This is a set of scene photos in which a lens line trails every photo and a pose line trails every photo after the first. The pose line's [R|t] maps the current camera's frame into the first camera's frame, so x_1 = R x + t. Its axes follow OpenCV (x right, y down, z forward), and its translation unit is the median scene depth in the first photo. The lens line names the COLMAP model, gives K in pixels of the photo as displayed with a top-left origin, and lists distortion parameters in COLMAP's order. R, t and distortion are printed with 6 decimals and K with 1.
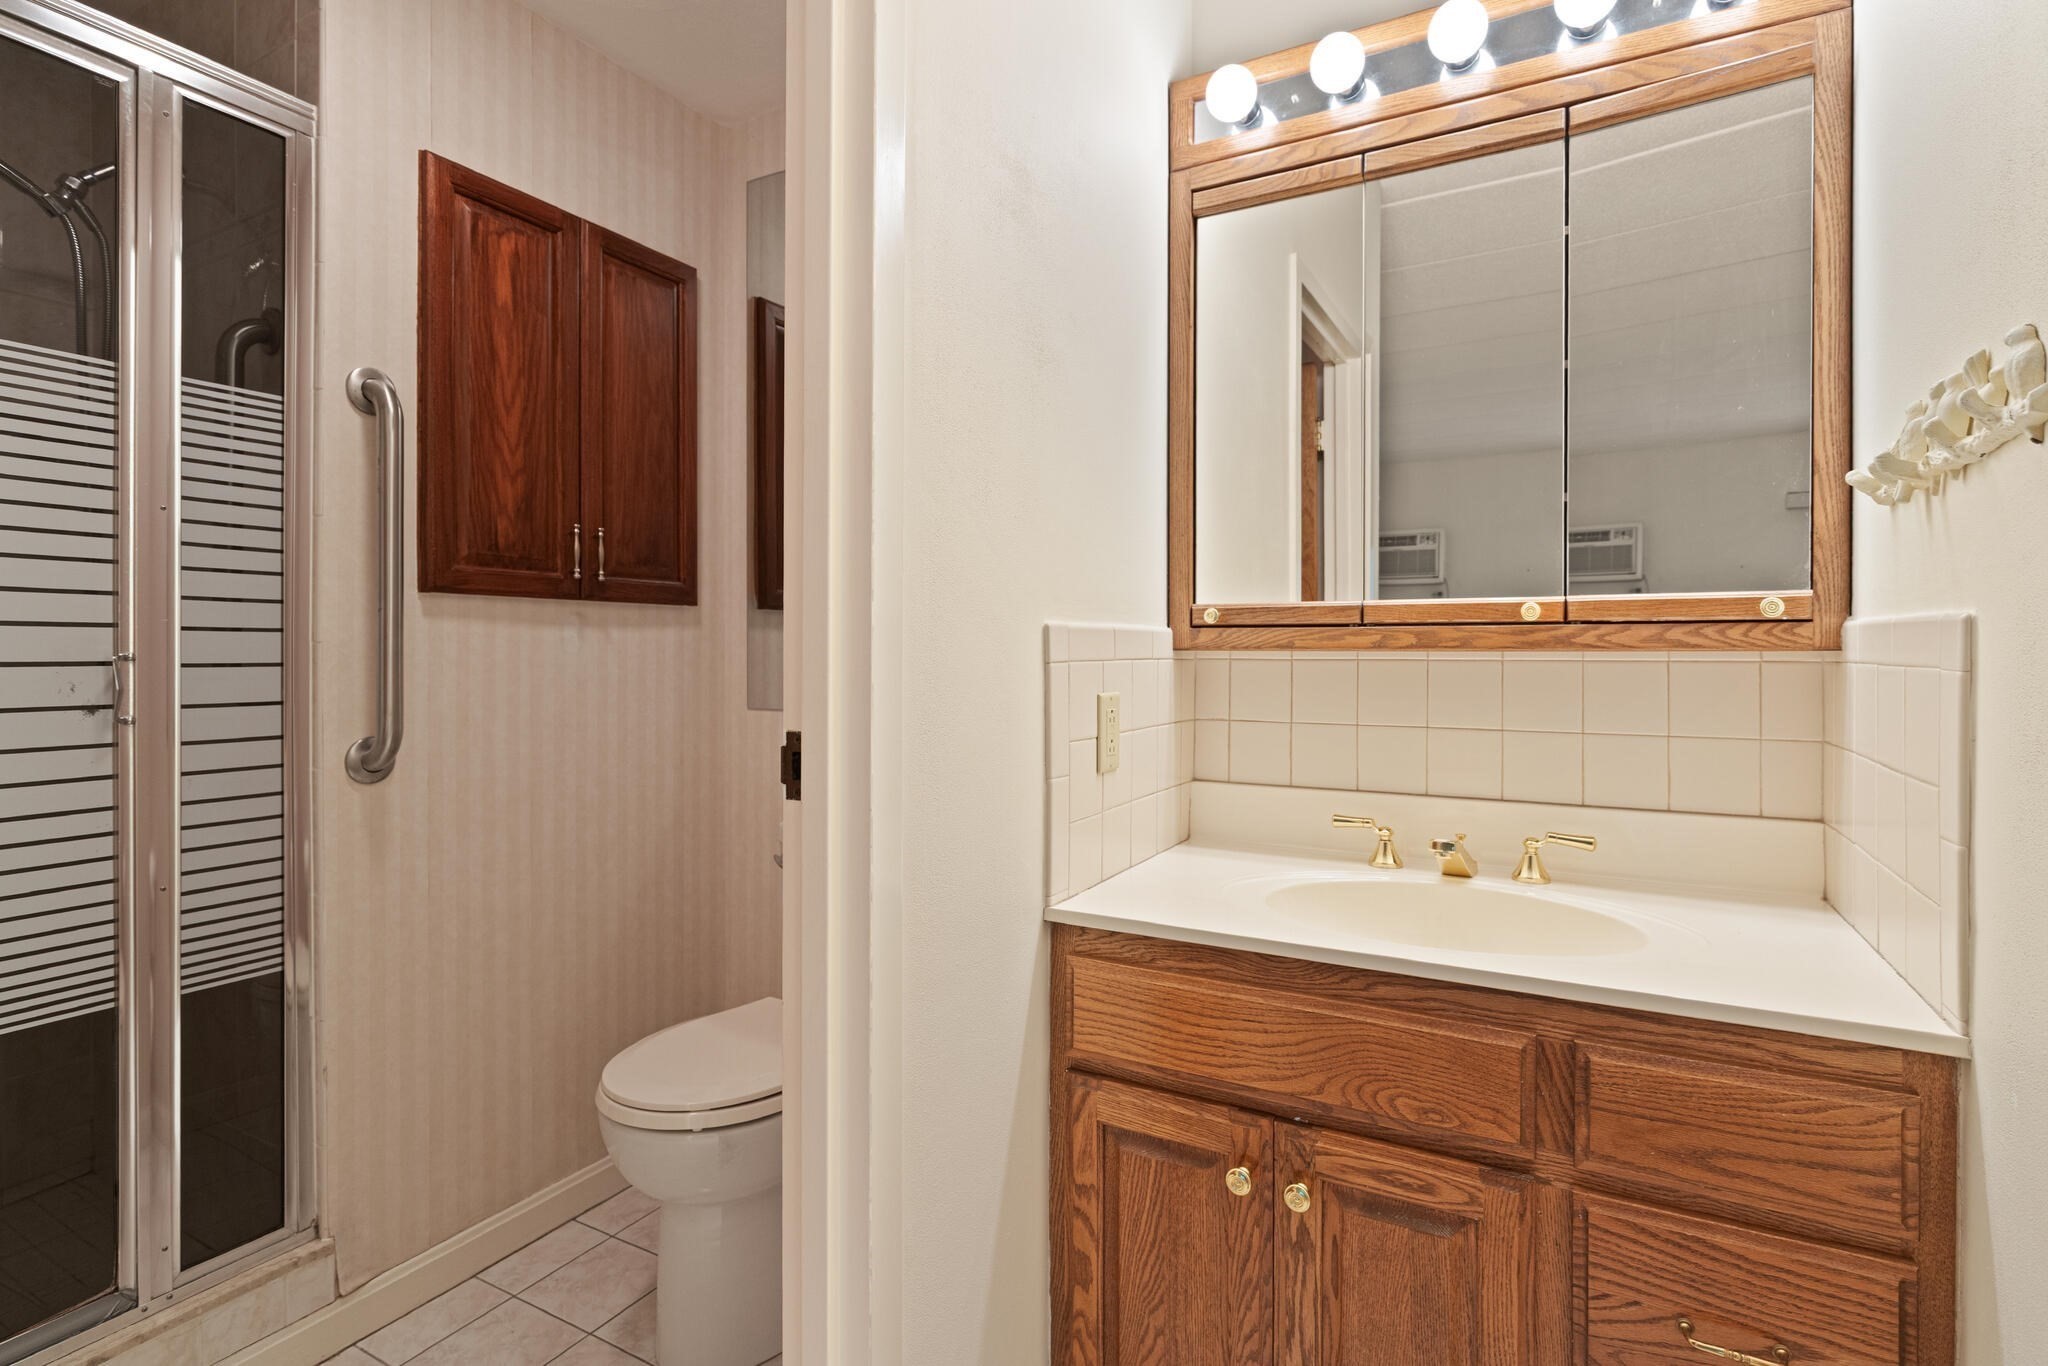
lens RADIAL K [[979.4, 0, 1040.6], [0, 979.4, 658.0], [0, 0, 1]] dist [-0.004501, 0.001983]
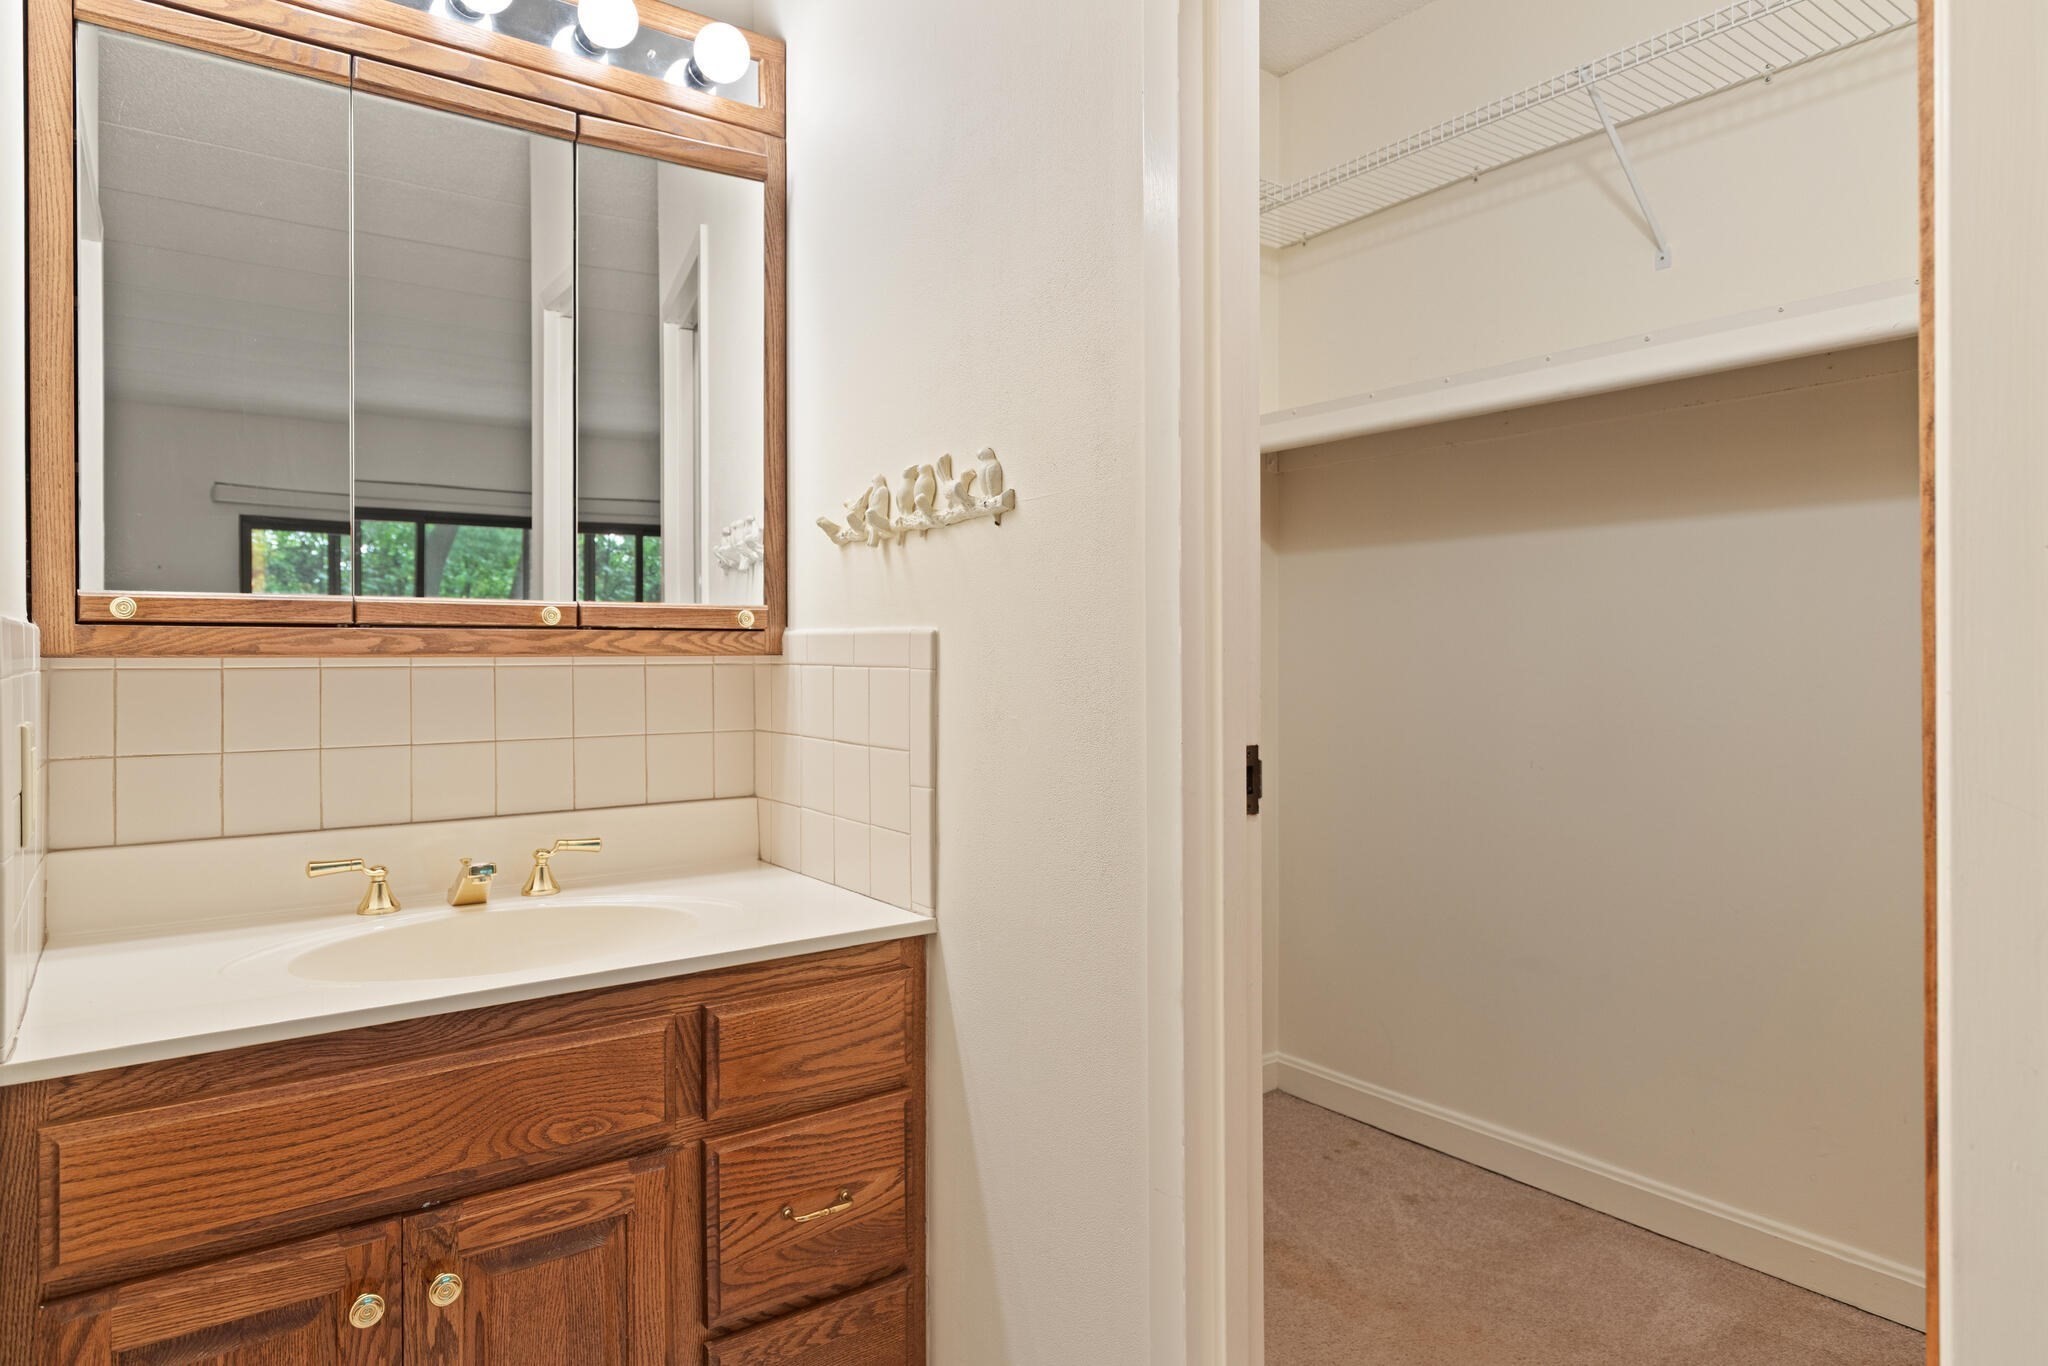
lens RADIAL K [[1193.5, 0, 1007.2], [0, 1193.5, 664.4], [0, 0, 1]] dist [0.006767, 0.001395]
pose [[0.439694, -0.011375, 0.898076, -0.430921], [0.009204, 0.999924, 0.008159, -0.005190], [-0.898101, 0.004678, 0.439765, 0.077617]]
